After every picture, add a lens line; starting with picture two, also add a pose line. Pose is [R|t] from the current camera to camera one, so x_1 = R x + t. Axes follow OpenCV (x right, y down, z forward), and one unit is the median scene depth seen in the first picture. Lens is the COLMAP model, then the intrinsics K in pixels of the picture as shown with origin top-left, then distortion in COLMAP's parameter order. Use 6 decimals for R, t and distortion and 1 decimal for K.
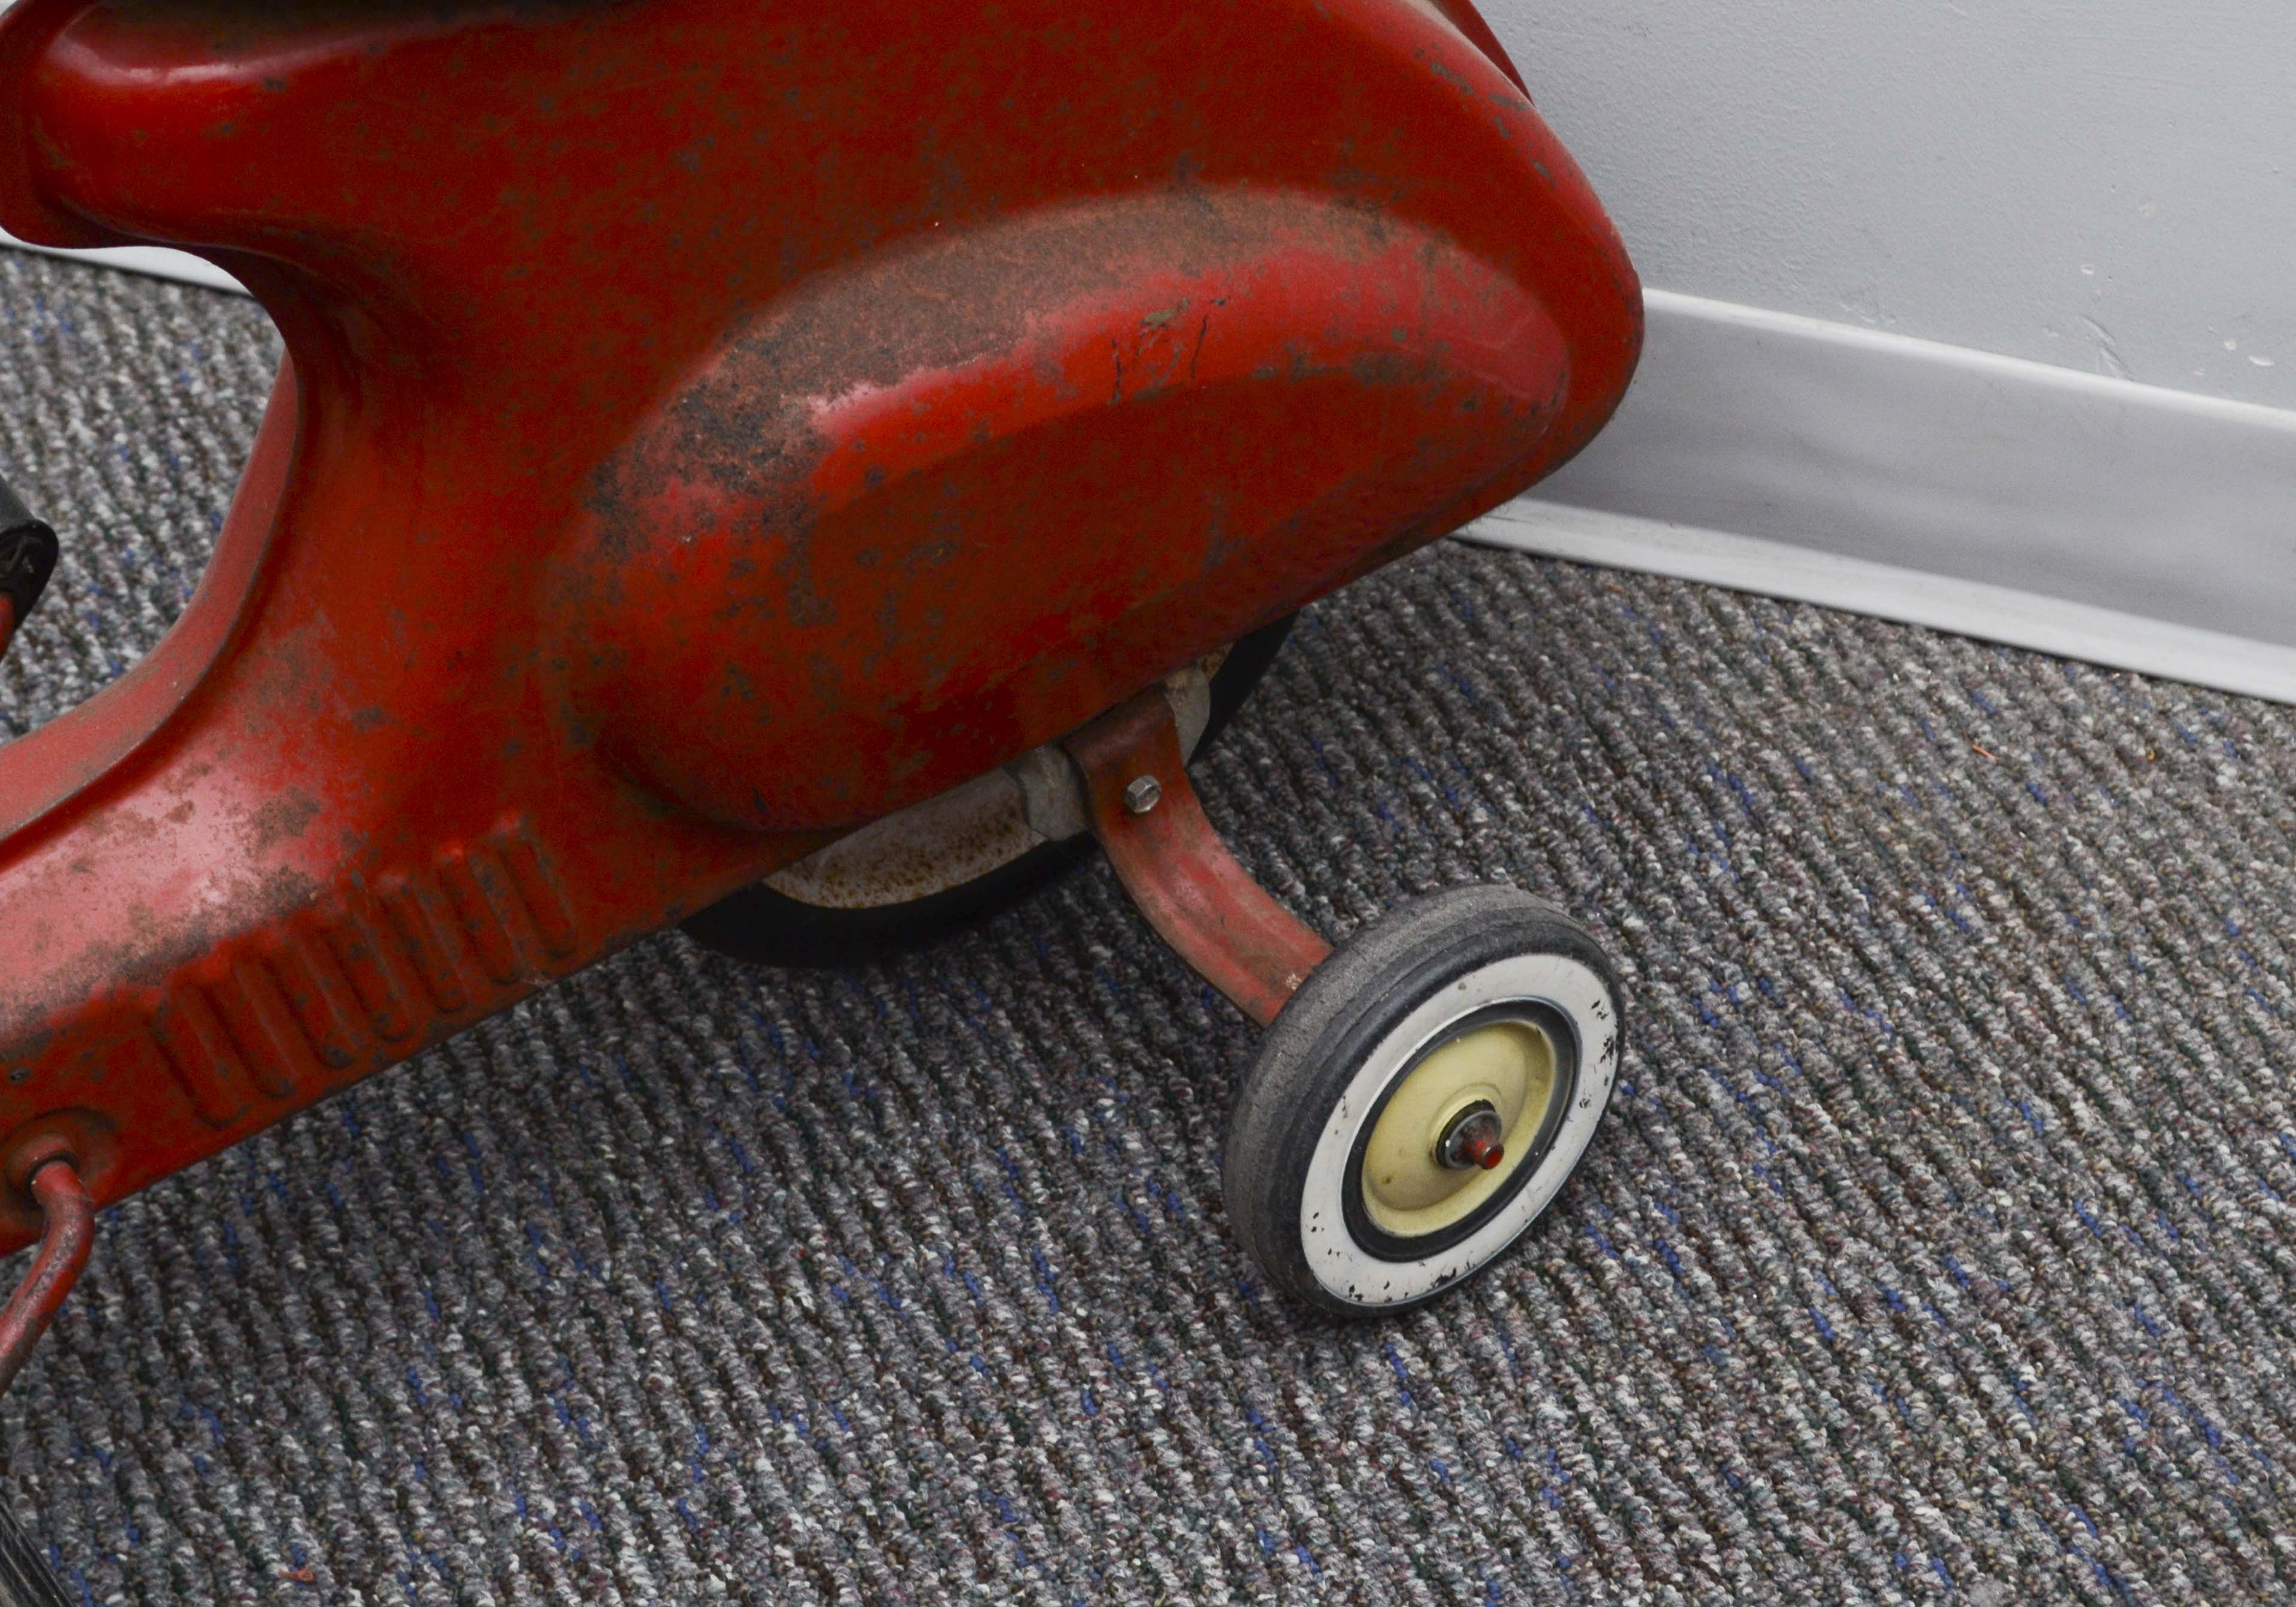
lens RADIAL K [[5361.6, 0, 1150.5], [0, 5361.6, 778.2], [0, 0, 1]] dist [0.027438, 0.098464]
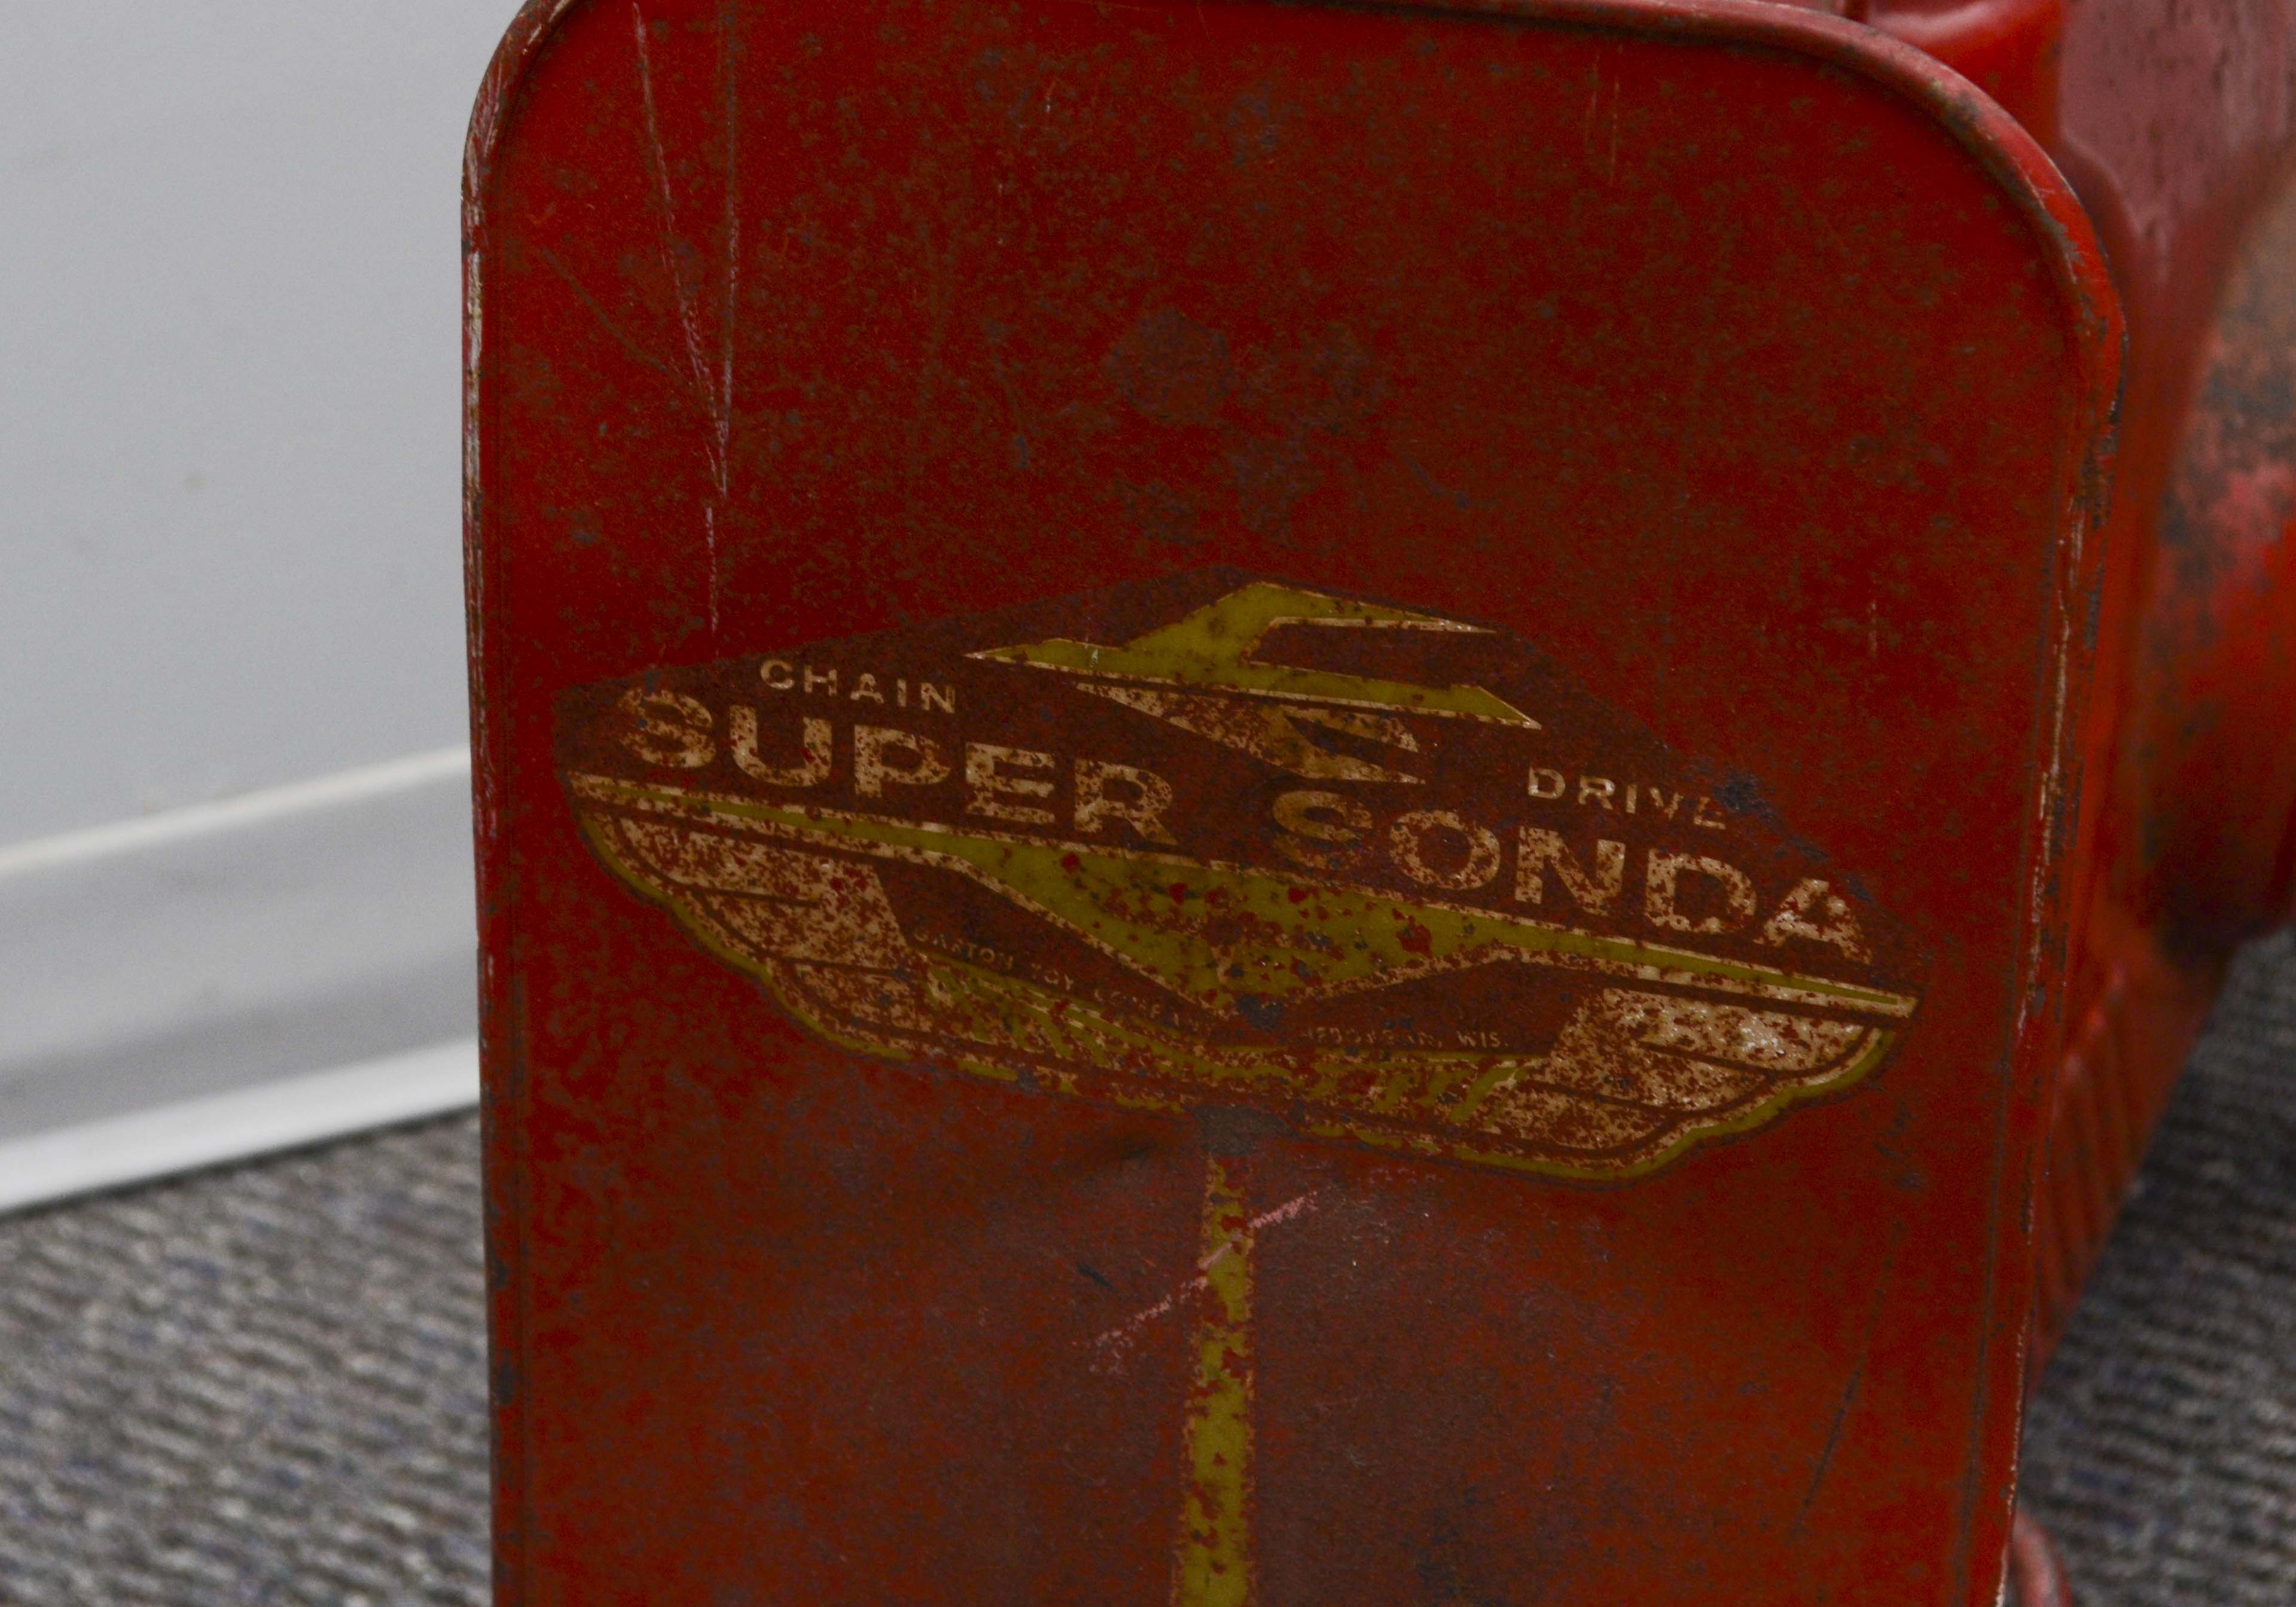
lens RADIAL K [[6368.4, 0, 1148.0], [0, 6368.4, 803.5], [0, 0, 1]] dist [0.001209, 0.768613]
pose [[0.829933, -0.320675, 0.456484, -0.639405], [0.427258, 0.891512, -0.150521, 0.064201], [-0.358693, 0.319959, 0.876907, 0.144703]]
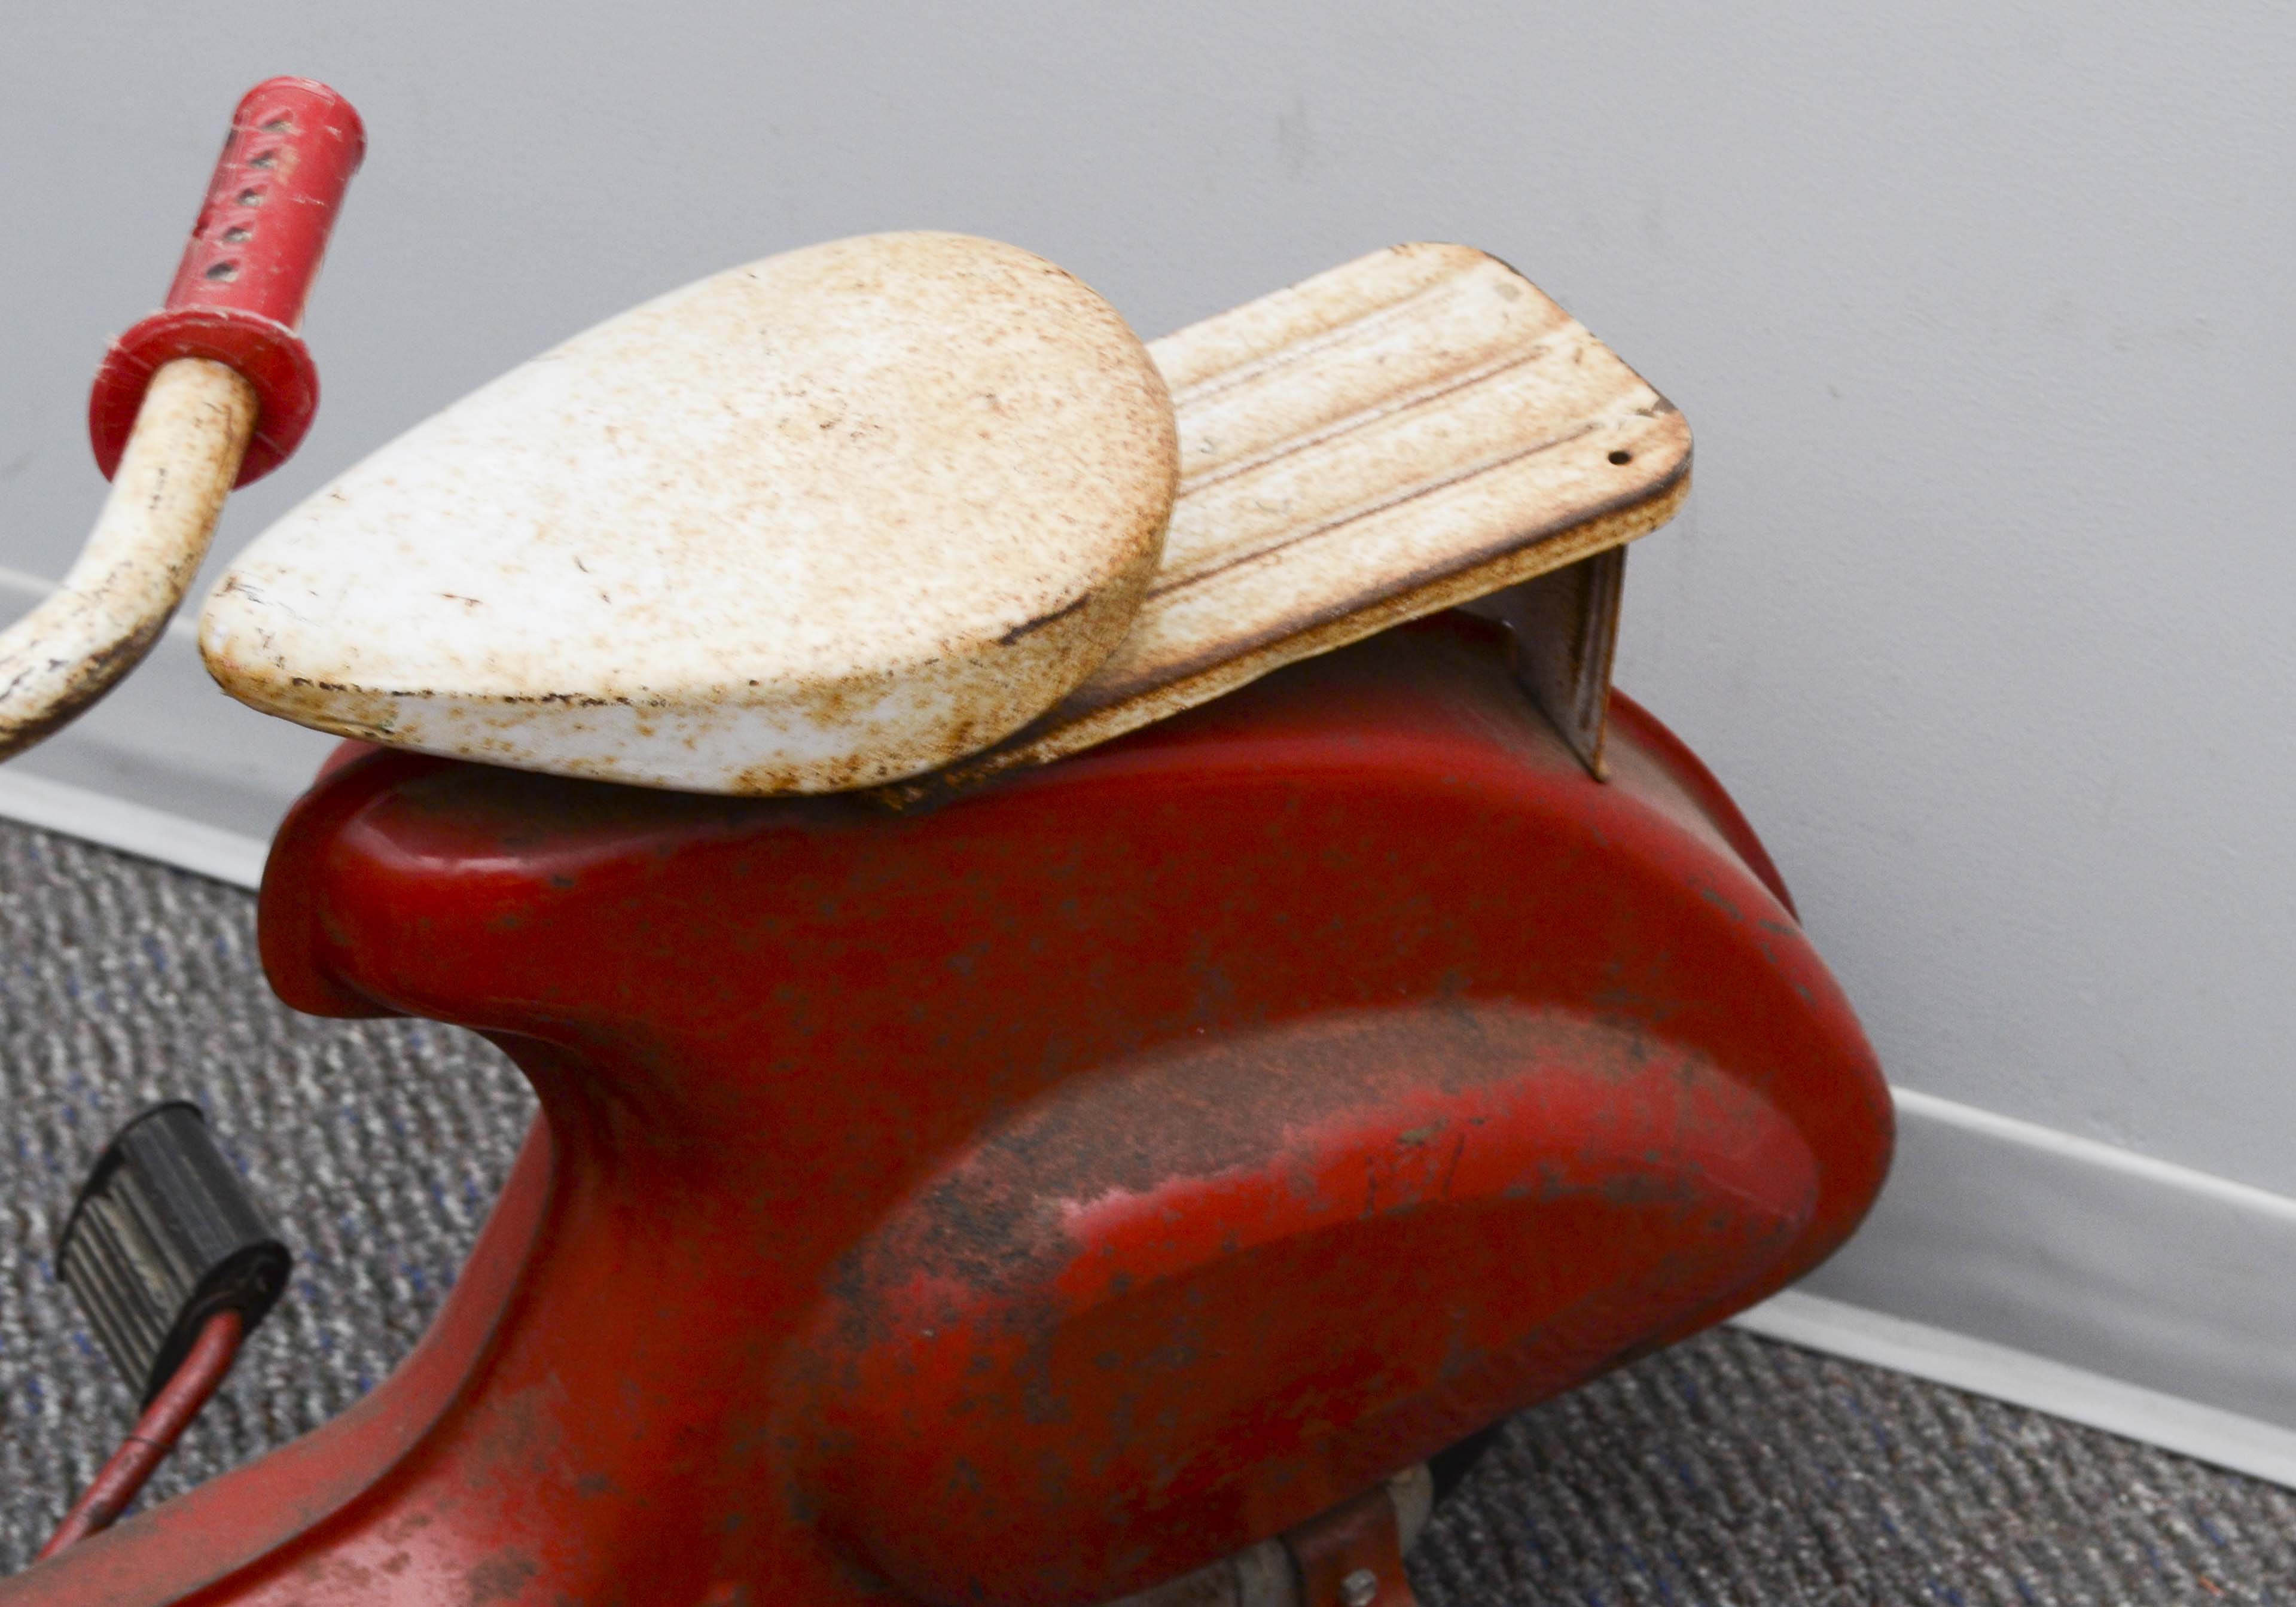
lens RADIAL K [[5361.6, 0, 1150.5], [0, 5361.6, 778.2], [0, 0, 1]] dist [0.027438, 0.098464]
pose [[0.997045, 0.069952, -0.031743, -0.018479], [-0.072583, 0.993190, -0.091136, -0.051690], [0.025152, 0.093171, 0.995332, 0.003628]]
